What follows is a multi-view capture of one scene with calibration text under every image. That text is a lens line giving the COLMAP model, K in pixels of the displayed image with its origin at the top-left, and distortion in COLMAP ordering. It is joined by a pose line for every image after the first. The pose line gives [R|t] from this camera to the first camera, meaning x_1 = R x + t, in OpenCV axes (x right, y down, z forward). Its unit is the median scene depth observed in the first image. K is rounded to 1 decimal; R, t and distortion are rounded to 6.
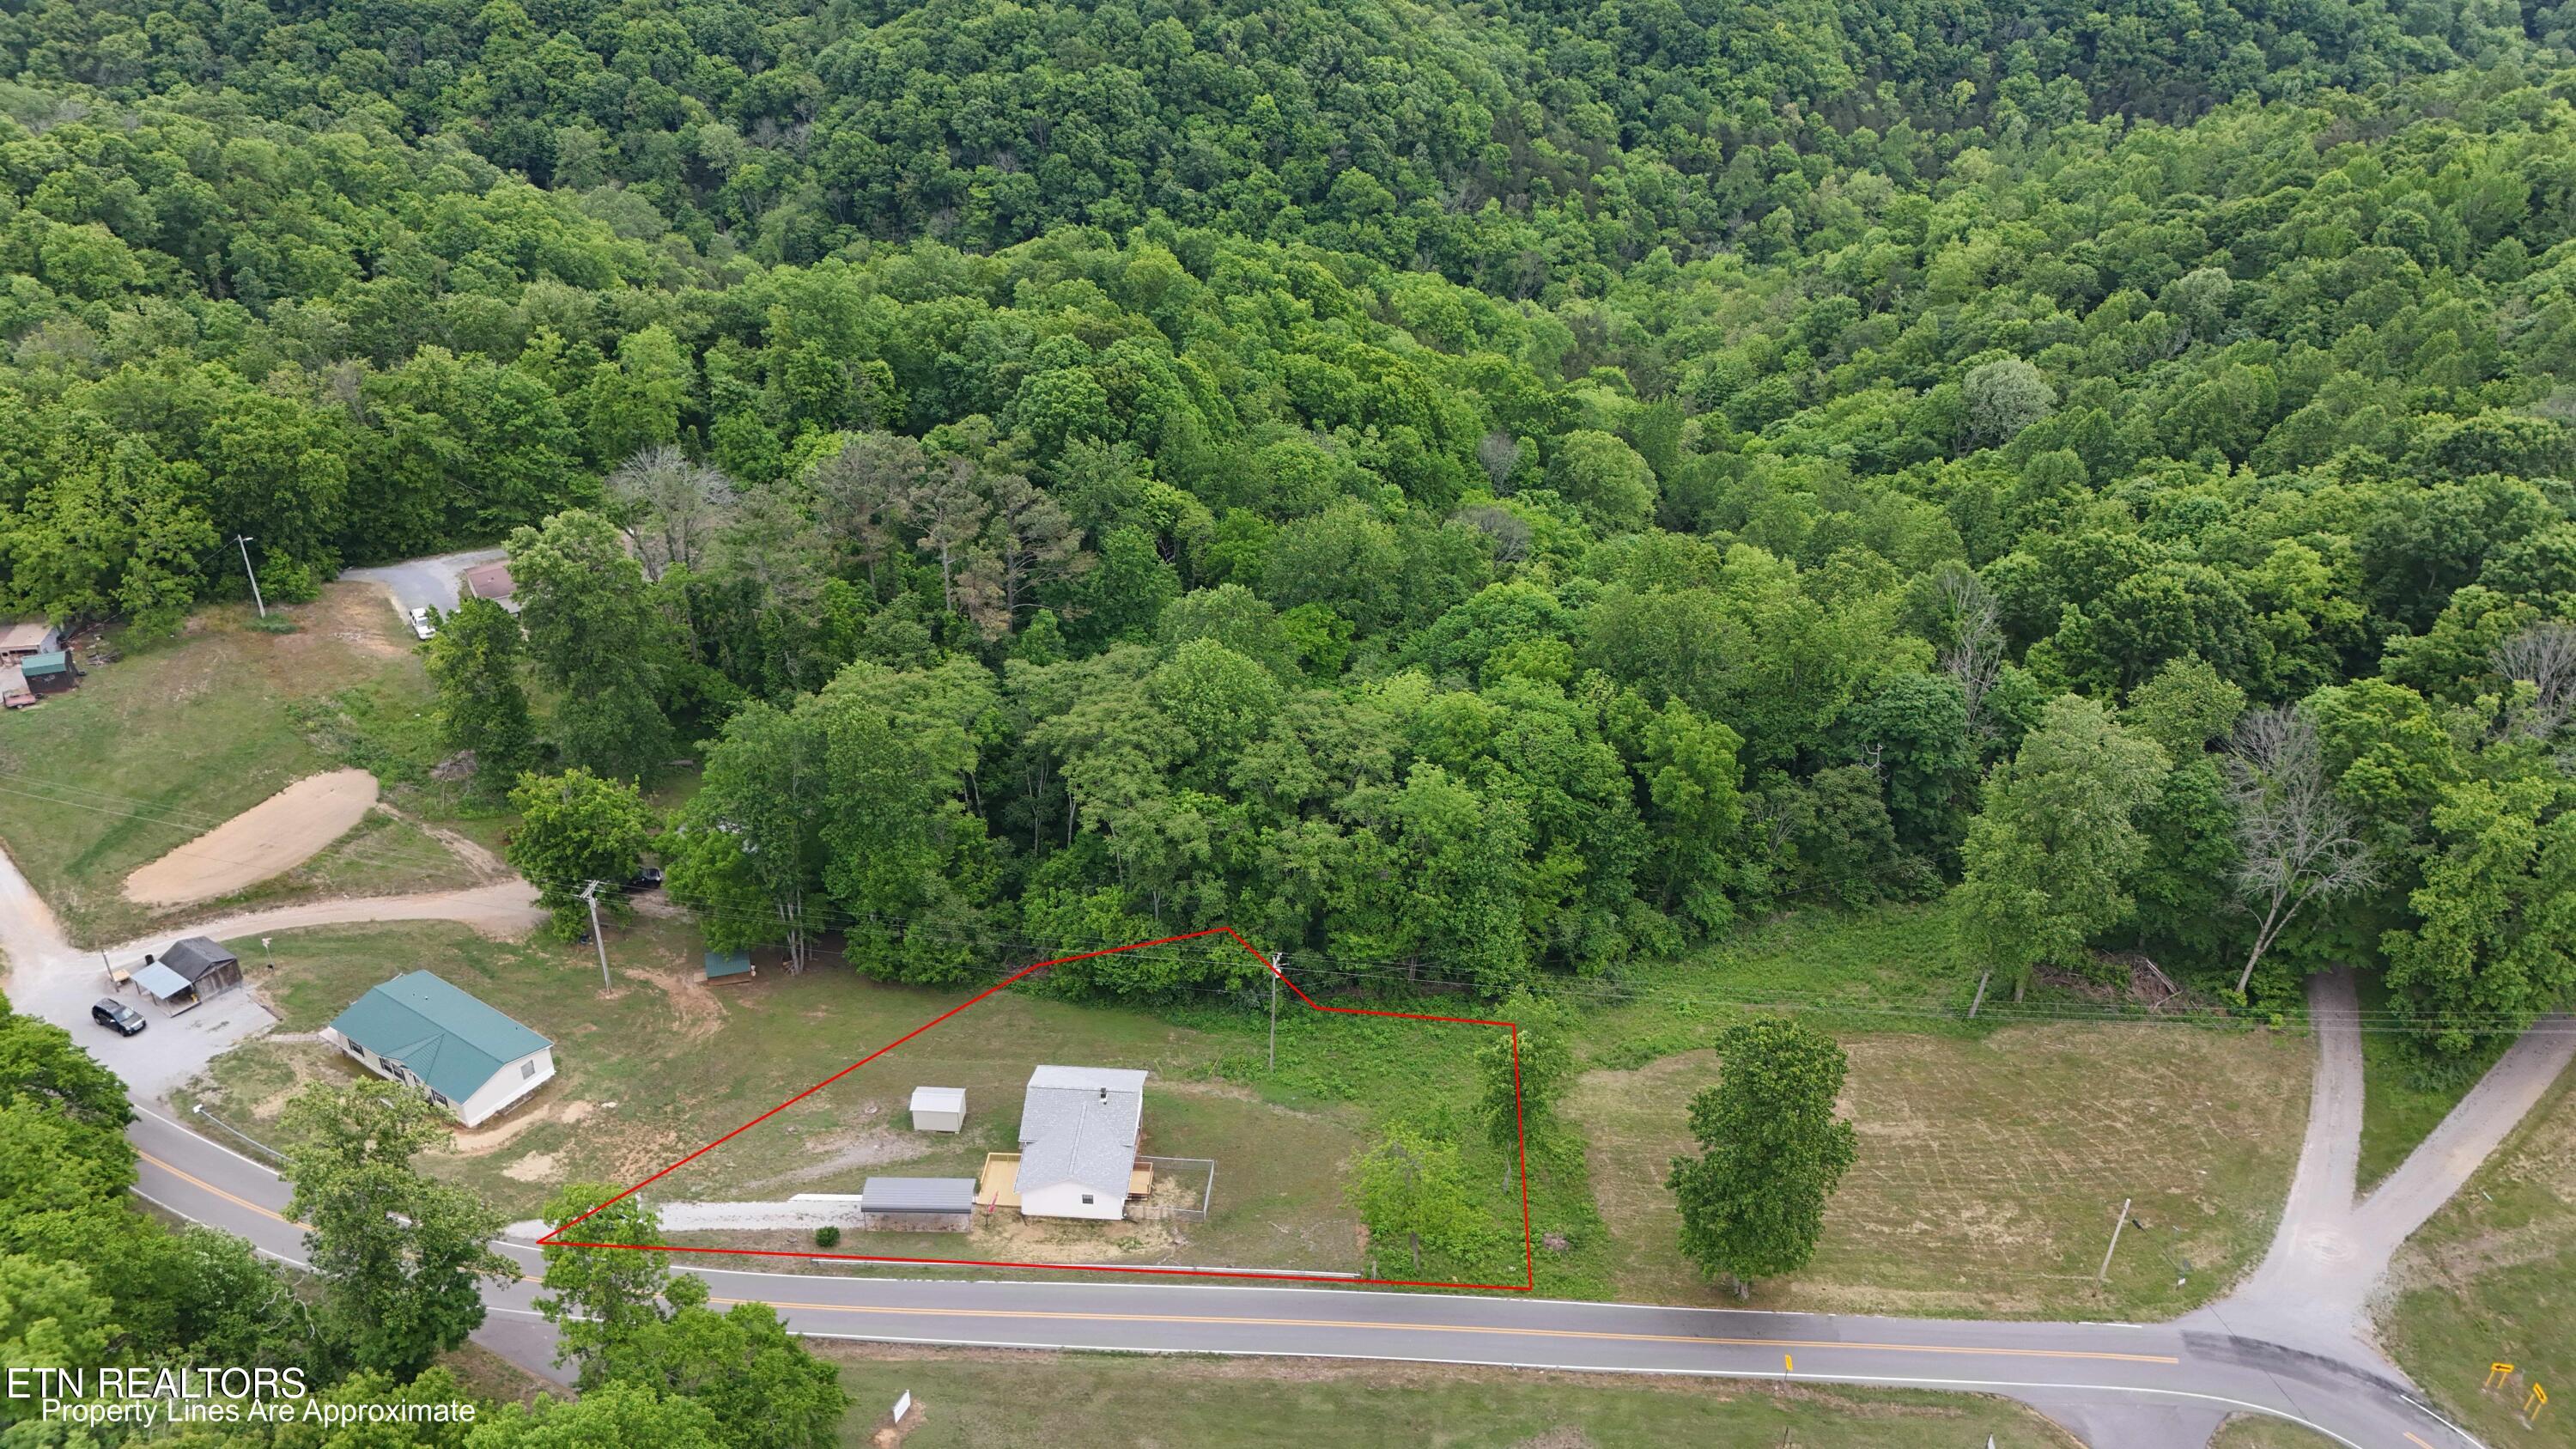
lens RADIAL K [[1898.6, 0, 1278.1], [0, 1898.6, 729.8], [0, 0, 1]] dist [0.068766, -0.063311]
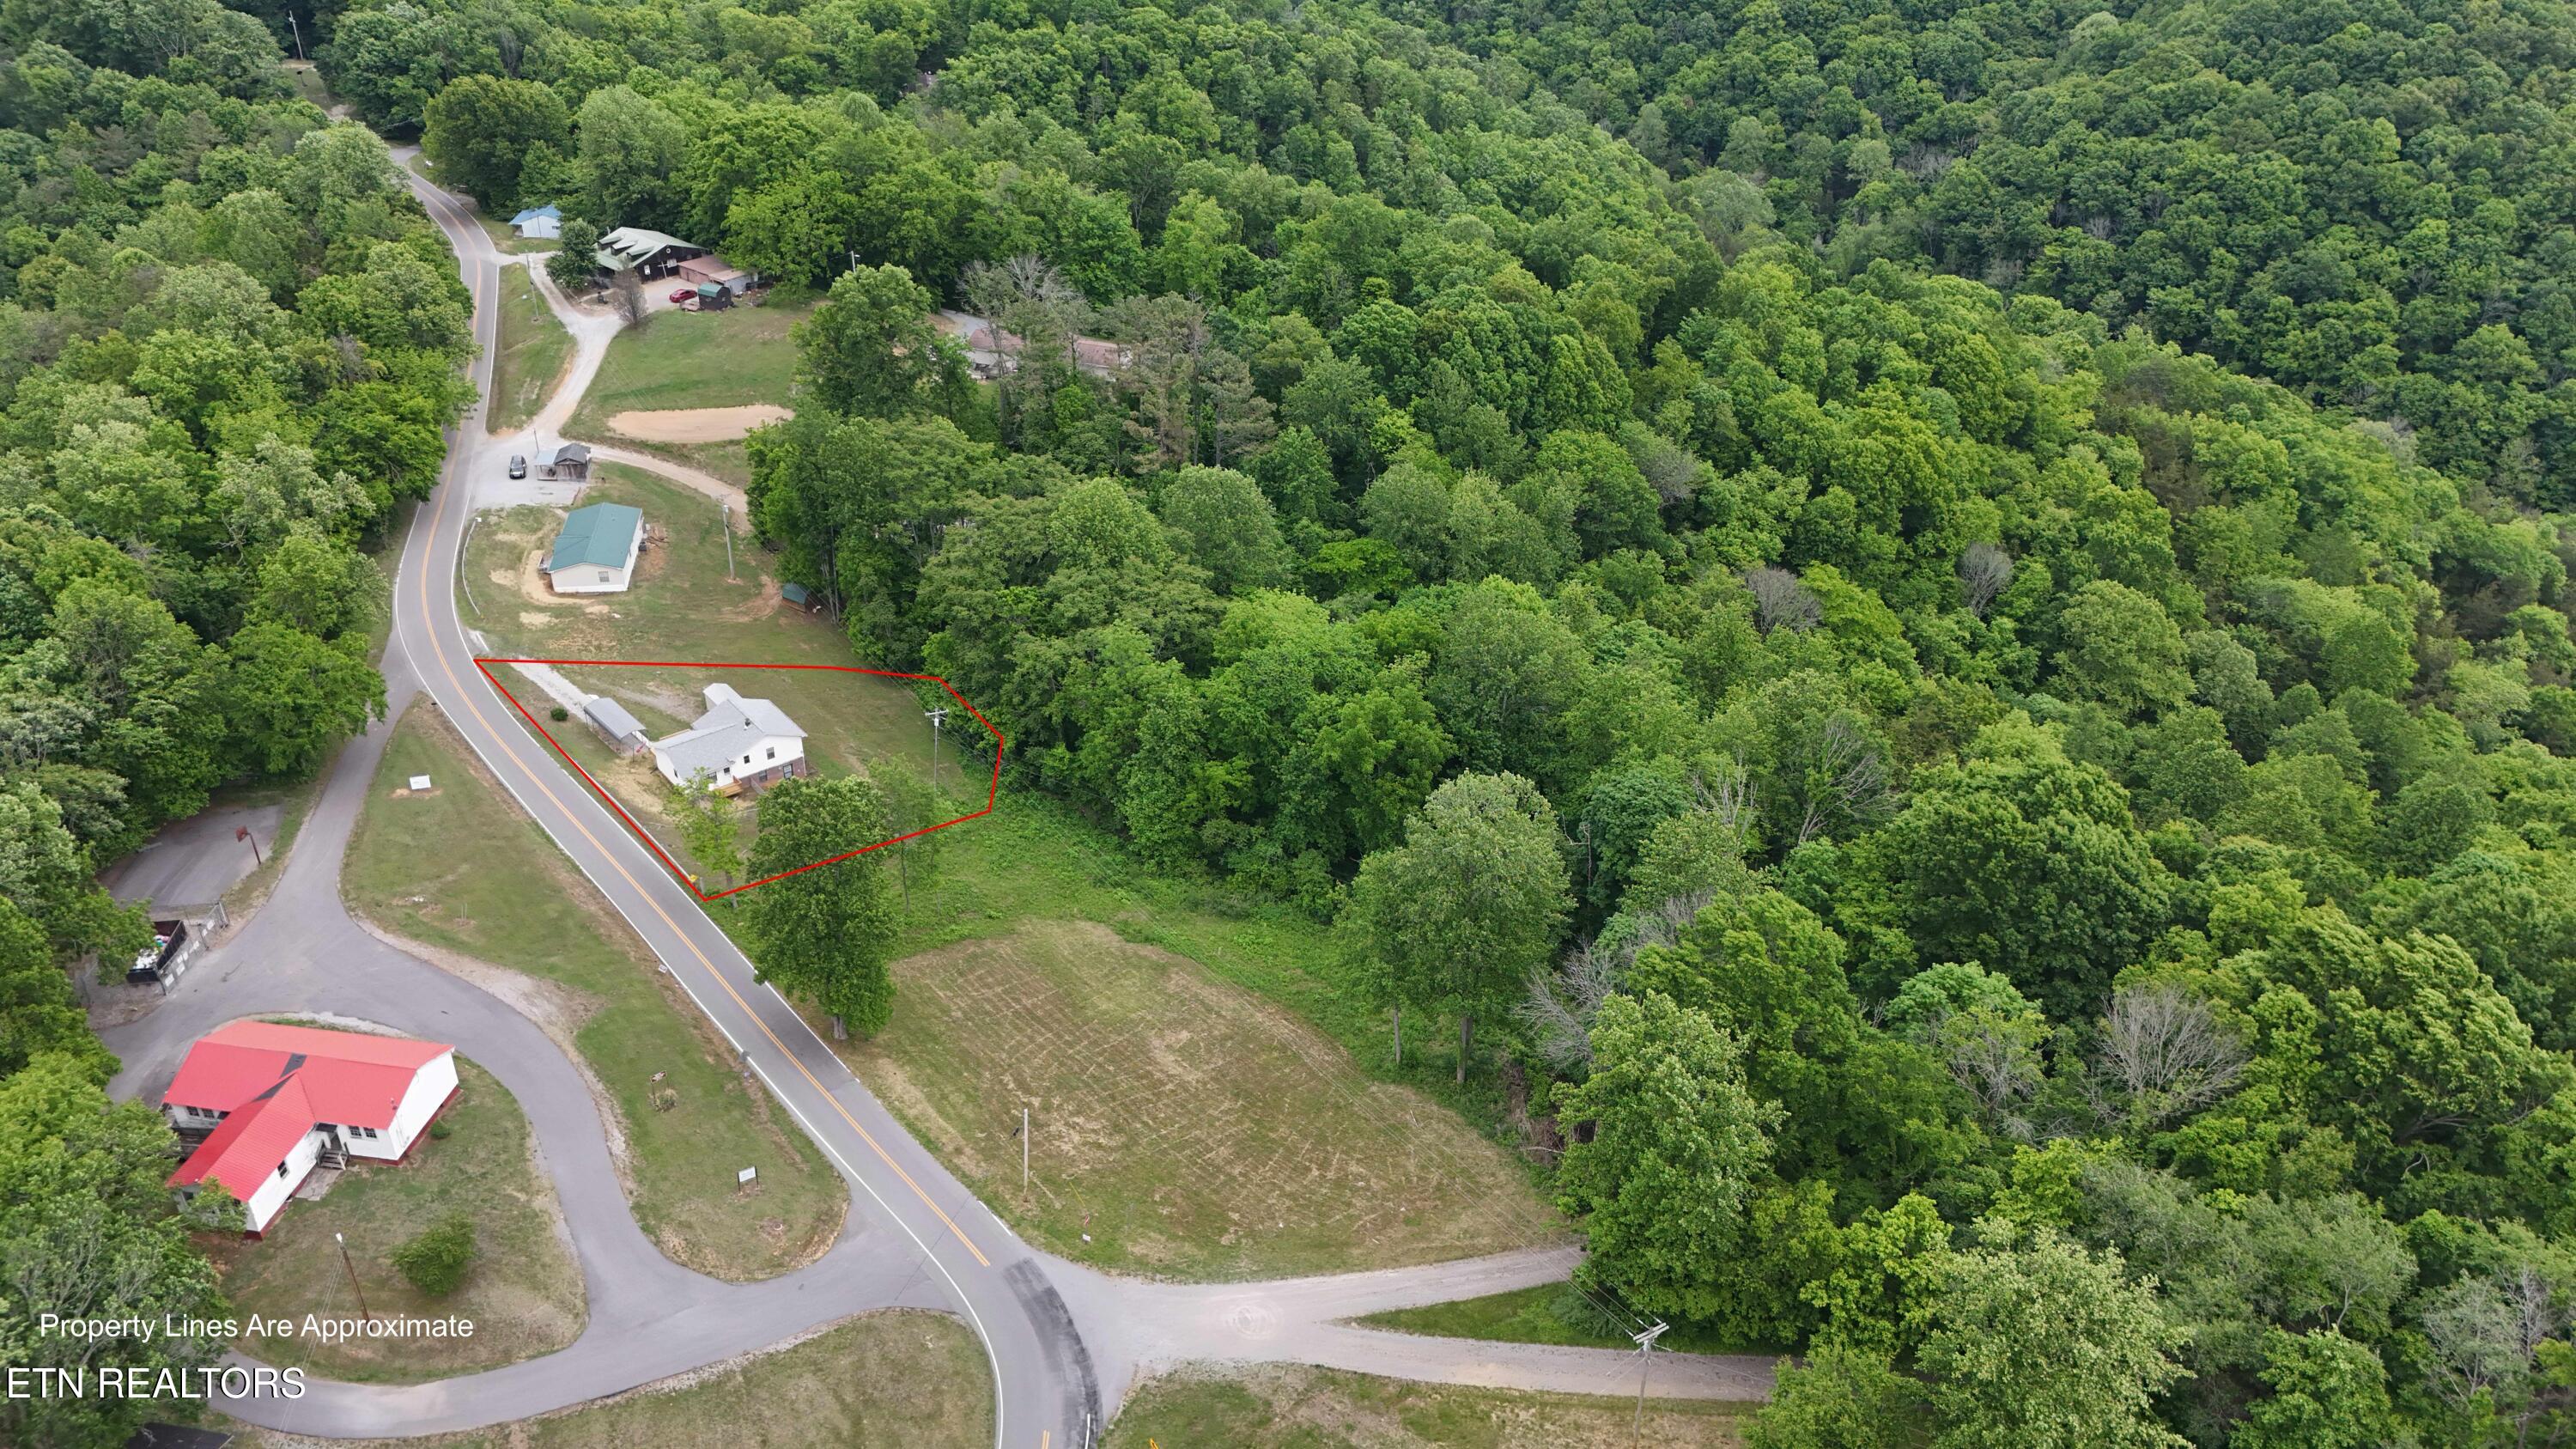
lens RADIAL K [[1898.6, 0, 1285.7], [0, 1898.6, 723.2], [0, 0, 1]] dist [0.068766, -0.063311]
pose [[0.671988, 0.382641, -0.634049, 0.880039], [-0.397559, 0.908736, 0.127064, -0.109947], [0.624803, 0.166687, 0.762782, 0.198136]]
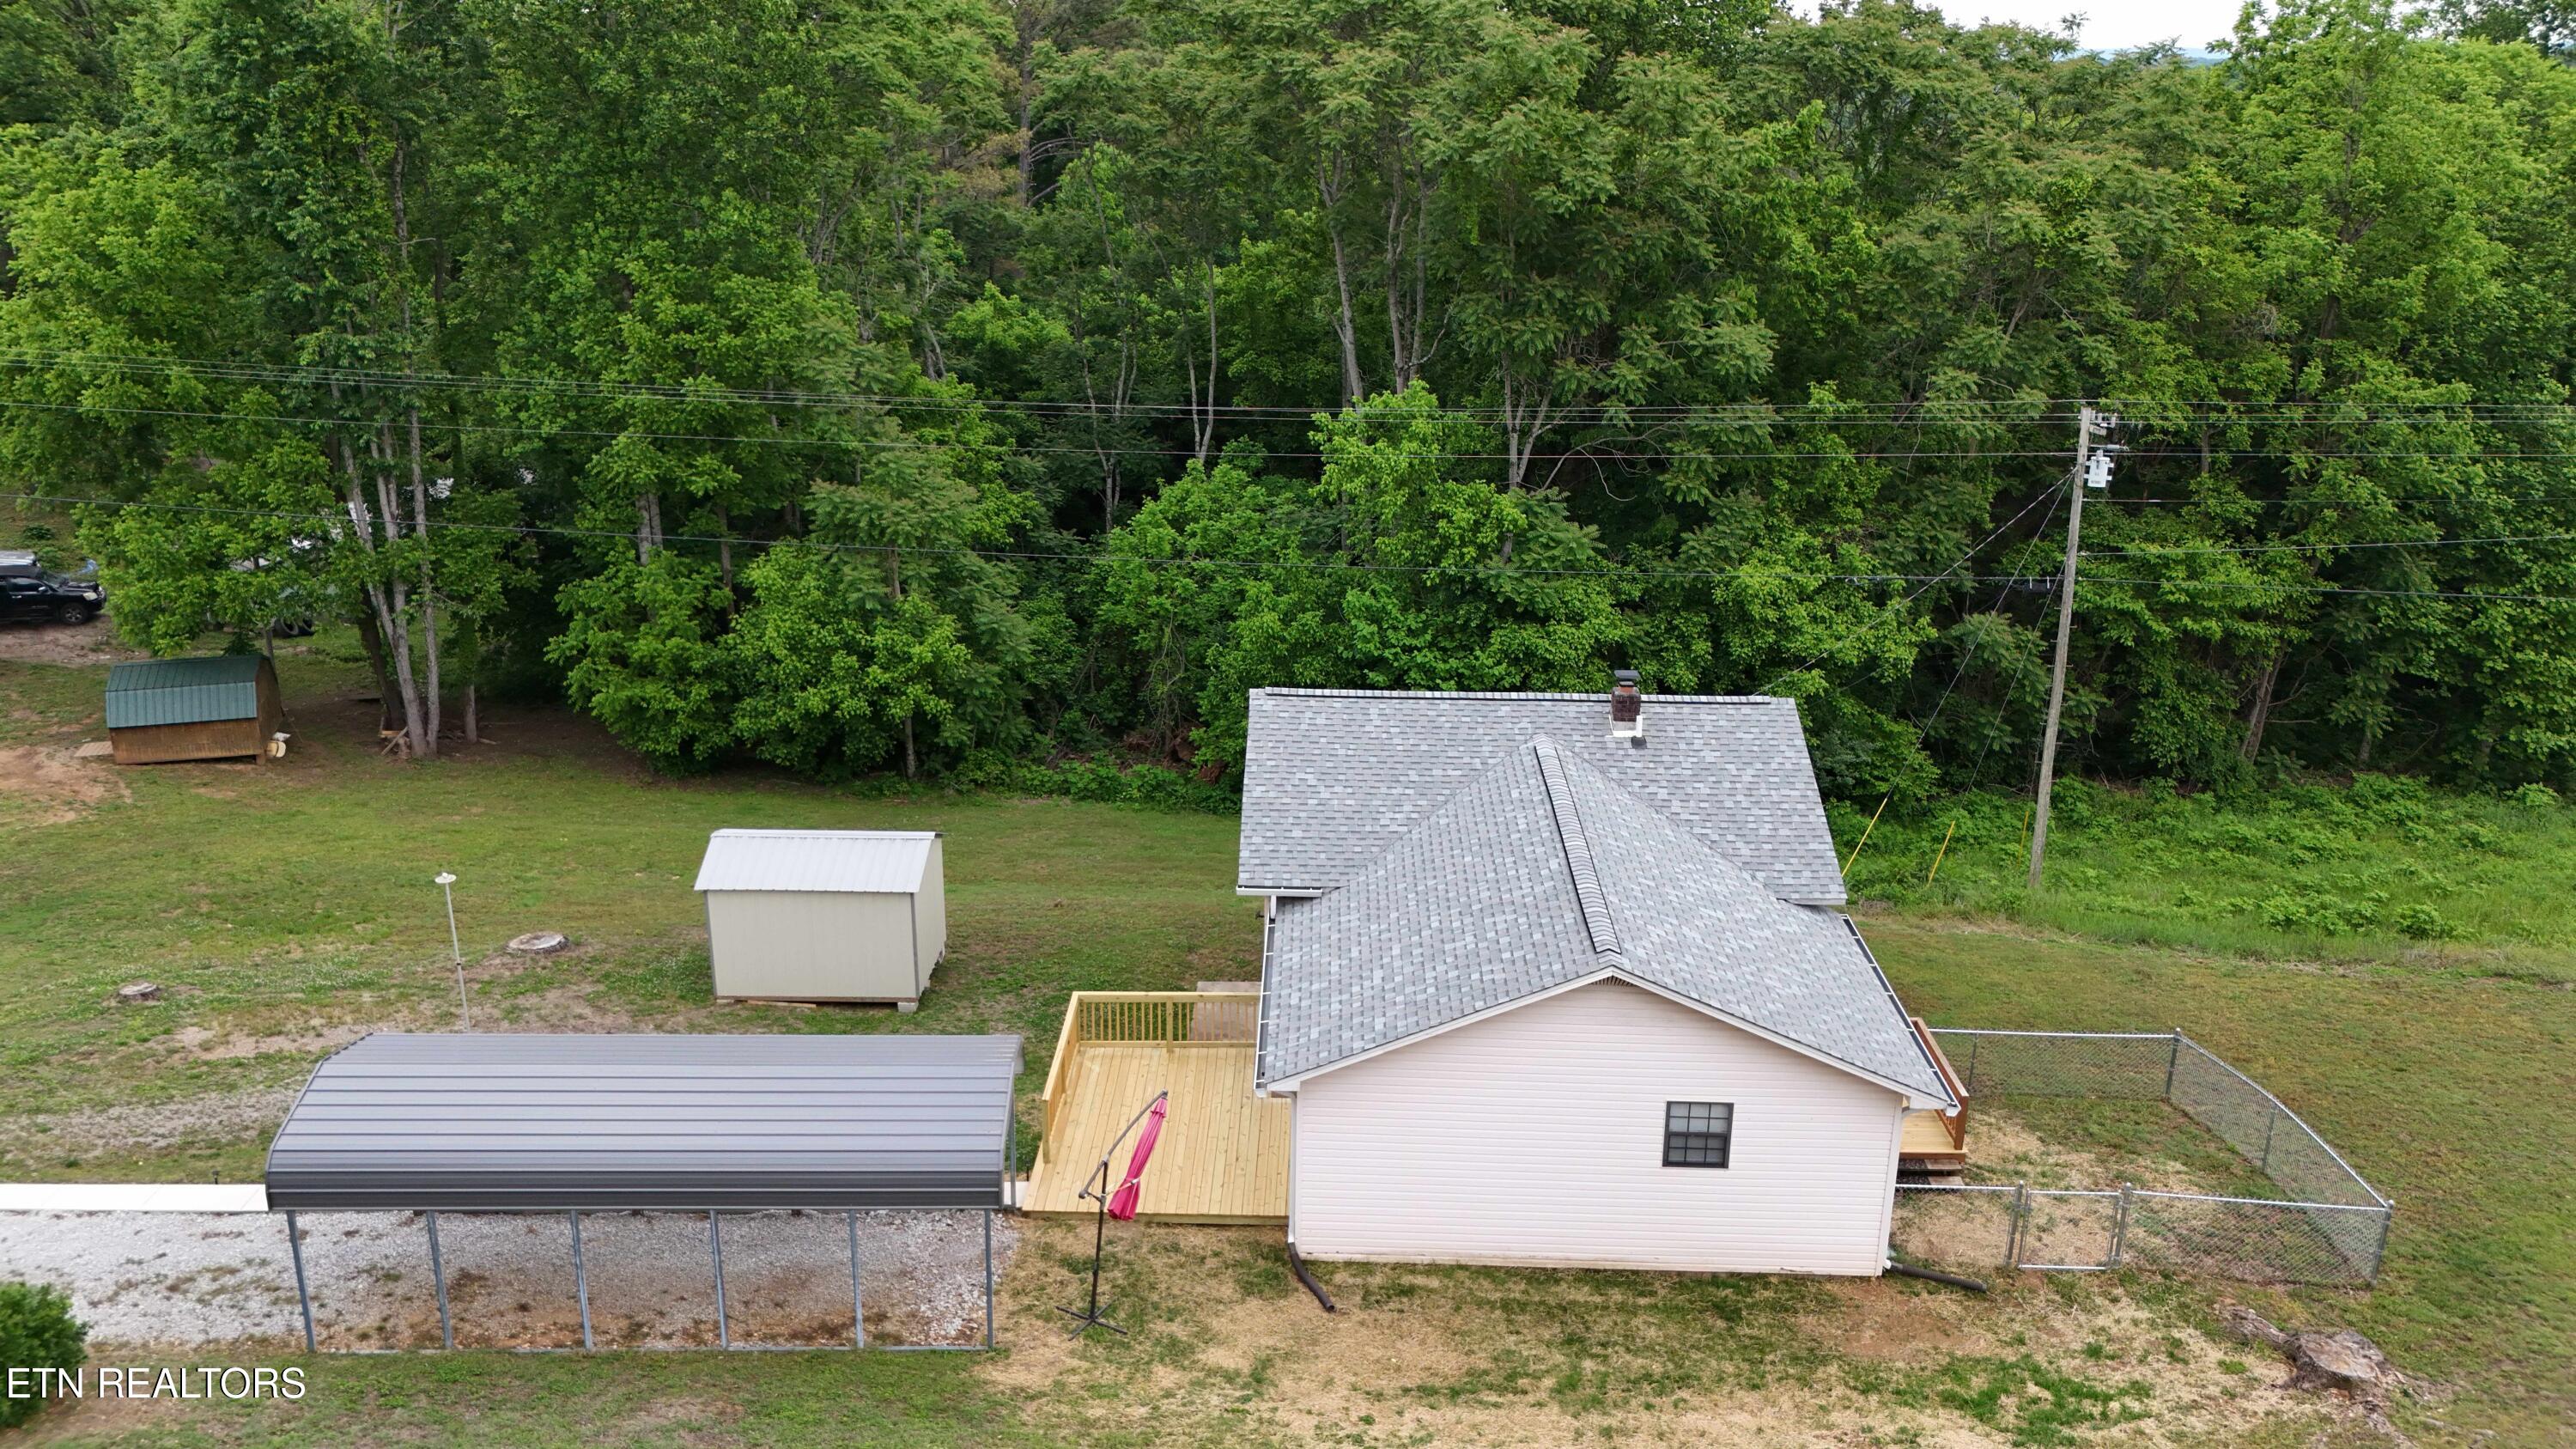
lens RADIAL K [[1898.6, 0, 1287.1], [0, 1898.6, 726.4], [0, 0, 1]] dist [0.068766, -0.063311]
pose [[0.999265, -0.013921, 0.035717, -0.118943], [0.021756, 0.973091, -0.229391, 0.209406], [-0.031562, 0.229999, 0.972679, 0.698296]]
